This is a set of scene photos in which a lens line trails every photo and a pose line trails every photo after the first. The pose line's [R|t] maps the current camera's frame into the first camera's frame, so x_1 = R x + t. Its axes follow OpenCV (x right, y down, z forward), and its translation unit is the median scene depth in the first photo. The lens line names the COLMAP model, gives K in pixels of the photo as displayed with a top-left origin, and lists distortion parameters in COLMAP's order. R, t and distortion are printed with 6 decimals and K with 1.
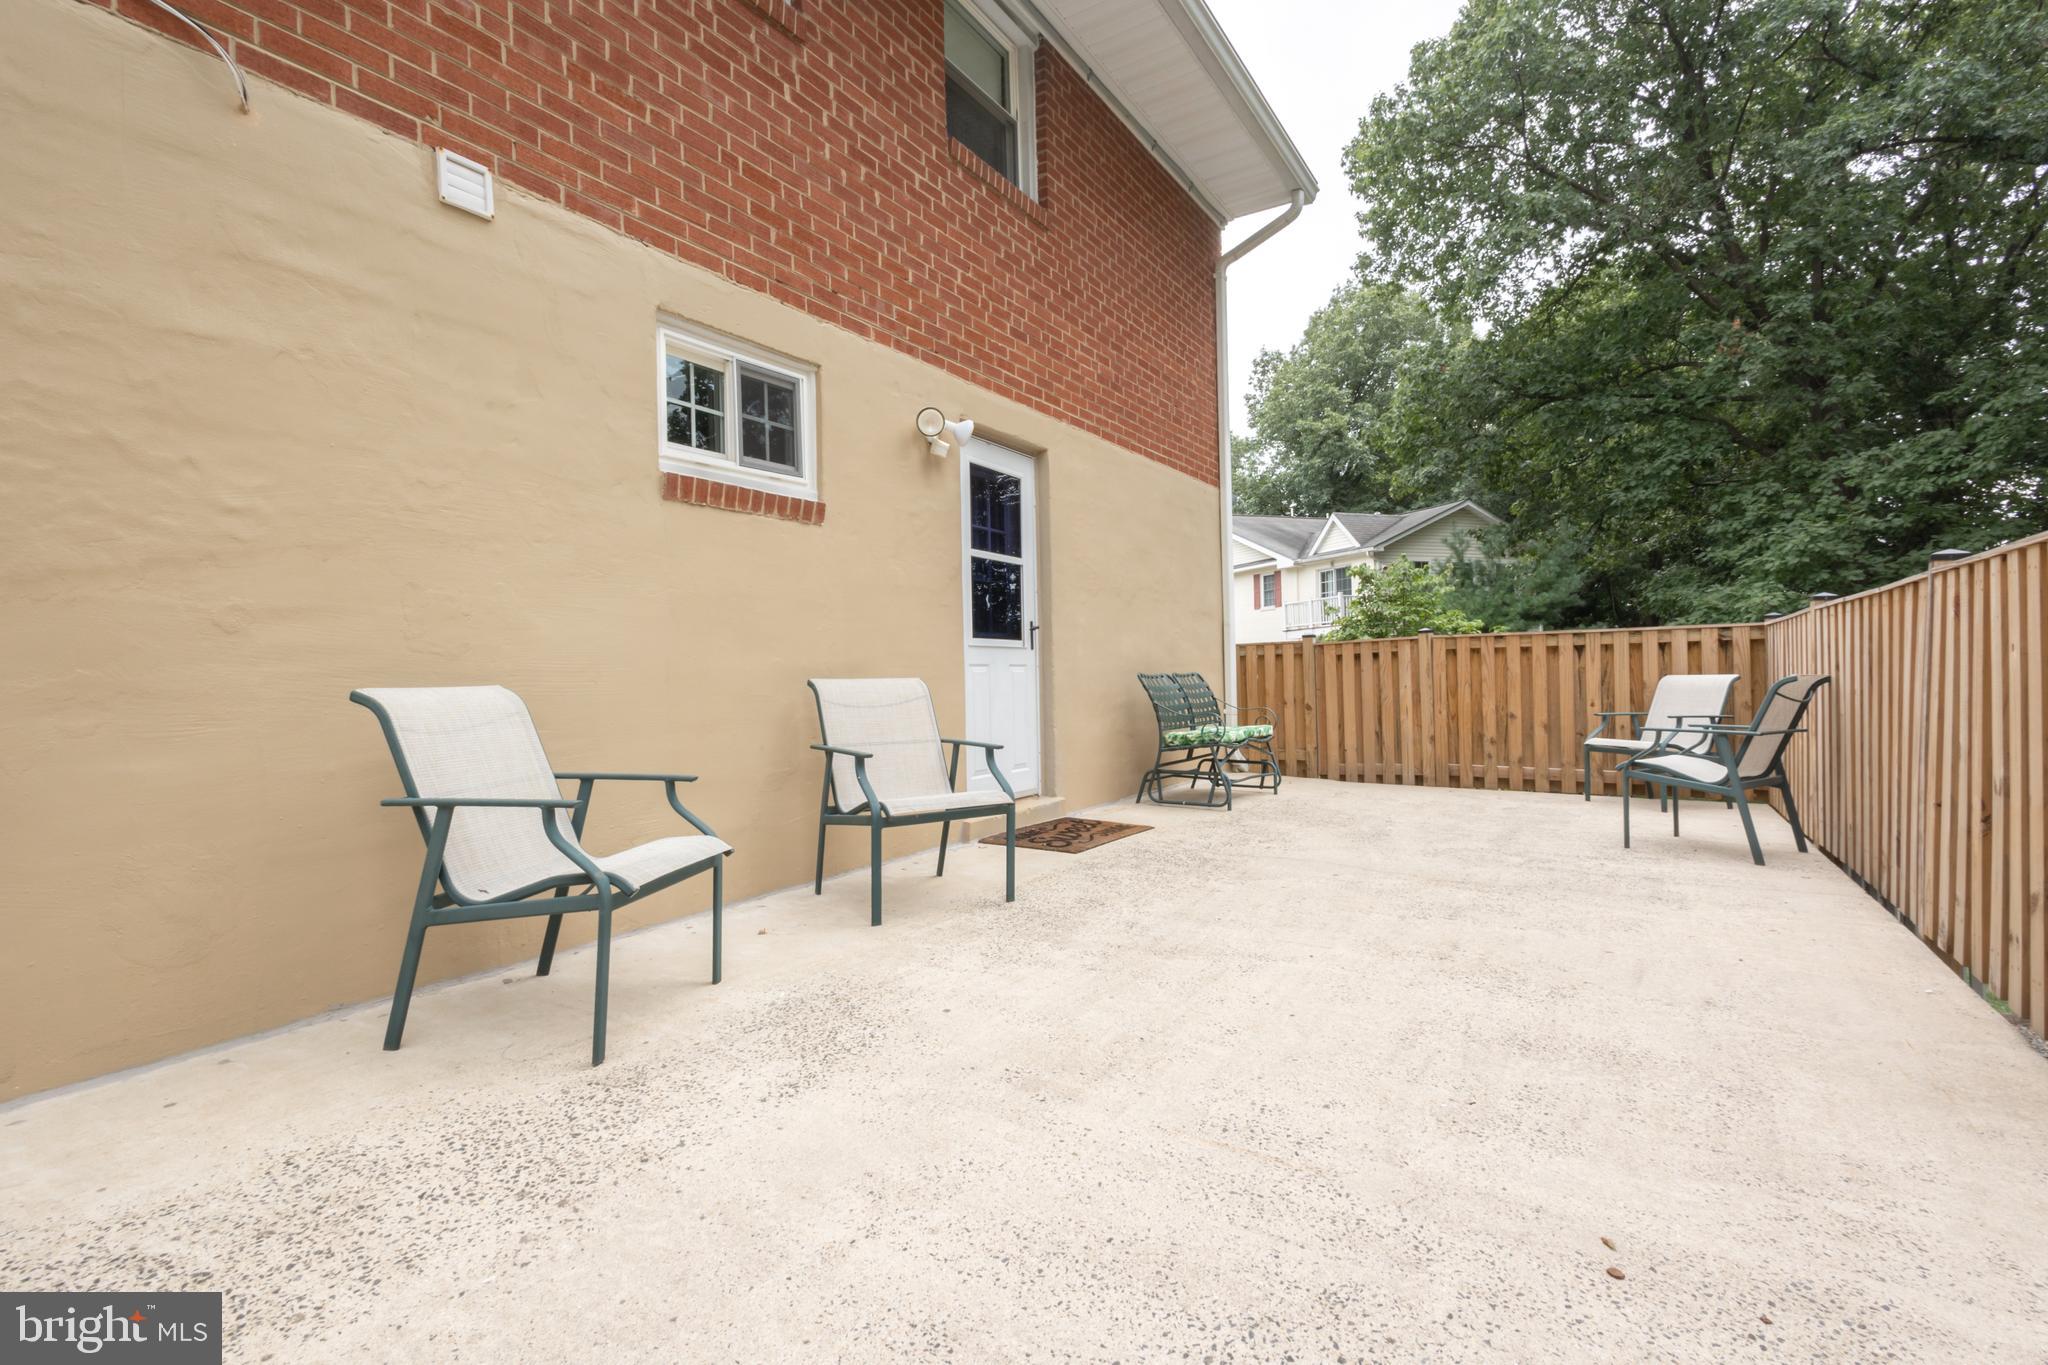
lens RADIAL K [[946.8, 0, 1024.0], [0, 946.8, 682.5], [0, 0, 1]] dist [0.008990, -0.000488]
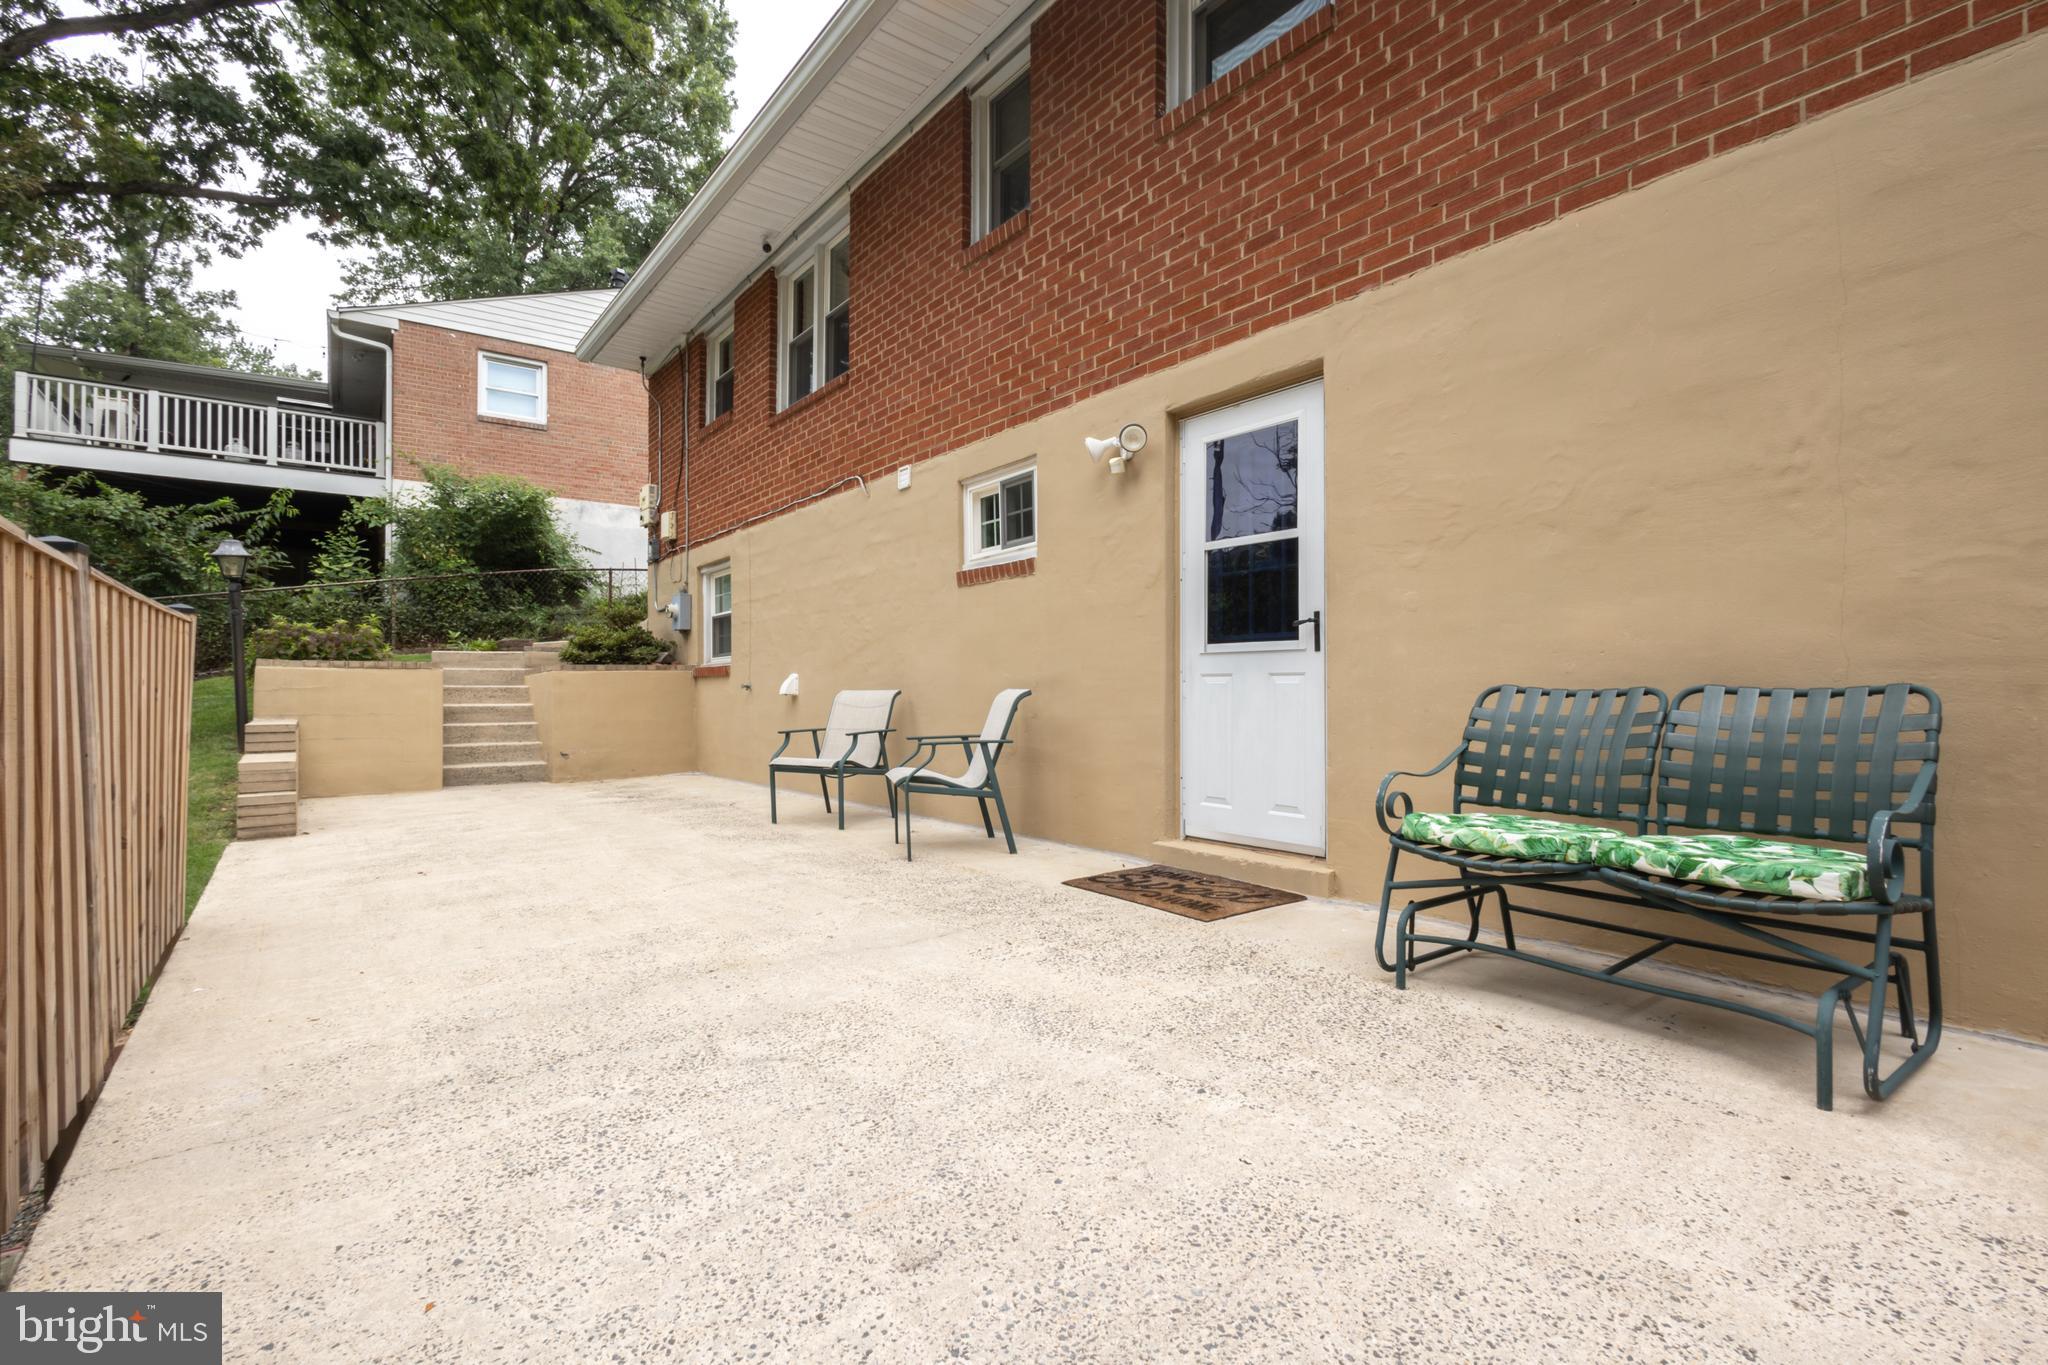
lens RADIAL K [[946.8, 0, 1024.0], [0, 946.8, 682.5], [0, 0, 1]] dist [0.008990, -0.000488]
pose [[-0.357283, 0.011591, -0.933924, 0.924586], [0.001315, 0.999928, 0.011907, -0.025536], [0.933995, 0.003026, -0.357273, 1.298956]]
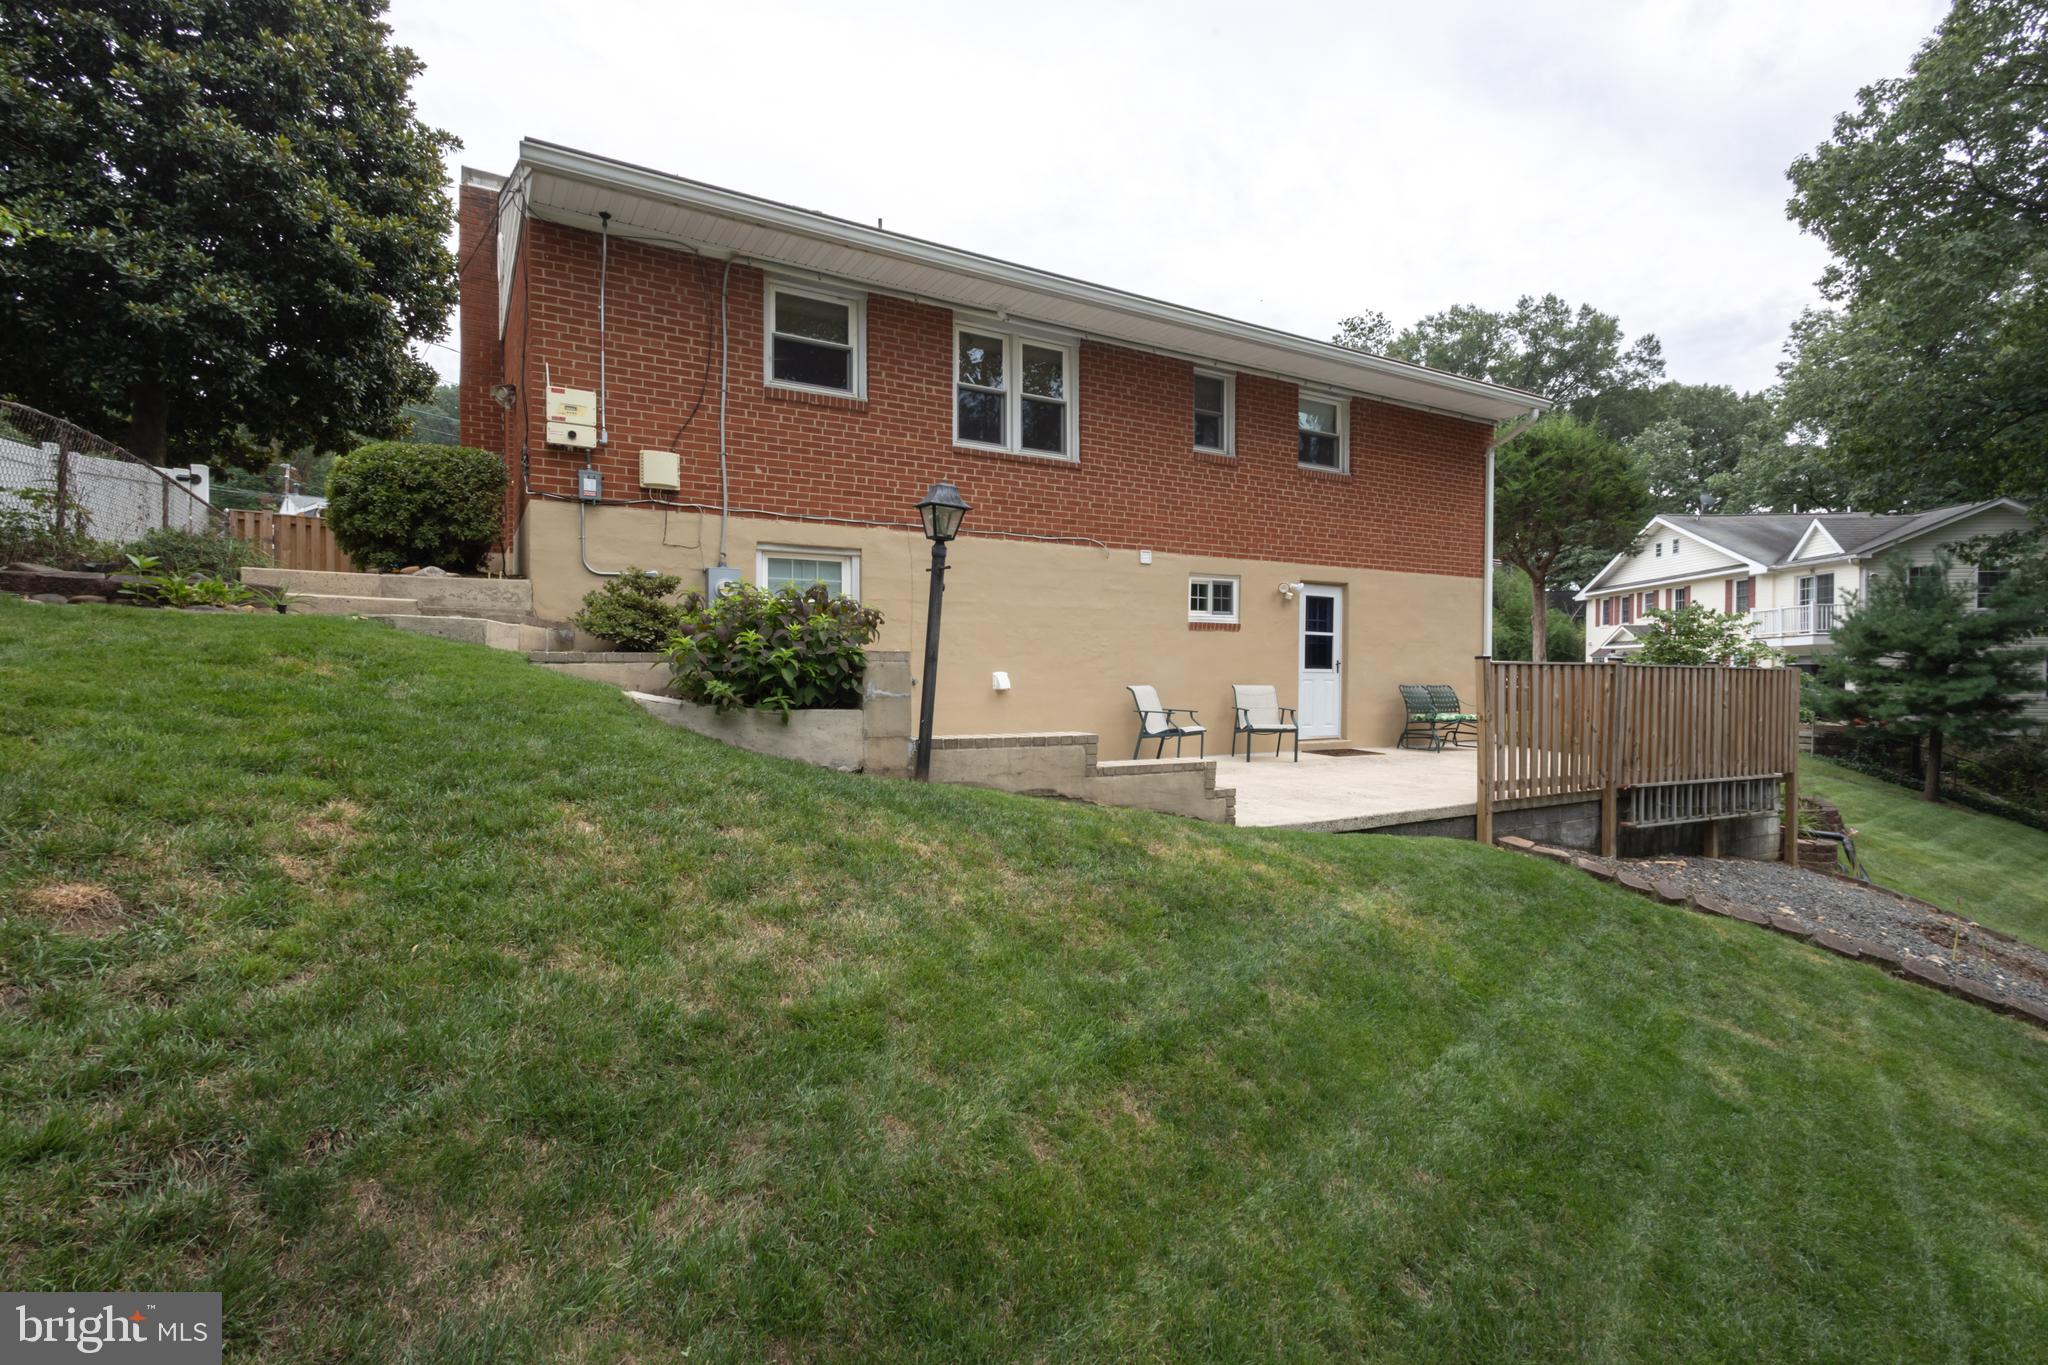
lens RADIAL K [[946.8, 0, 1024.0], [0, 946.8, 682.5], [0, 0, 1]] dist [0.008990, -0.000488]
pose [[0.885106, 0.034762, -0.464089, 0.485428], [-0.029504, 0.999392, 0.018590, -0.040053], [0.464453, -0.002762, 0.885594, -1.639490]]
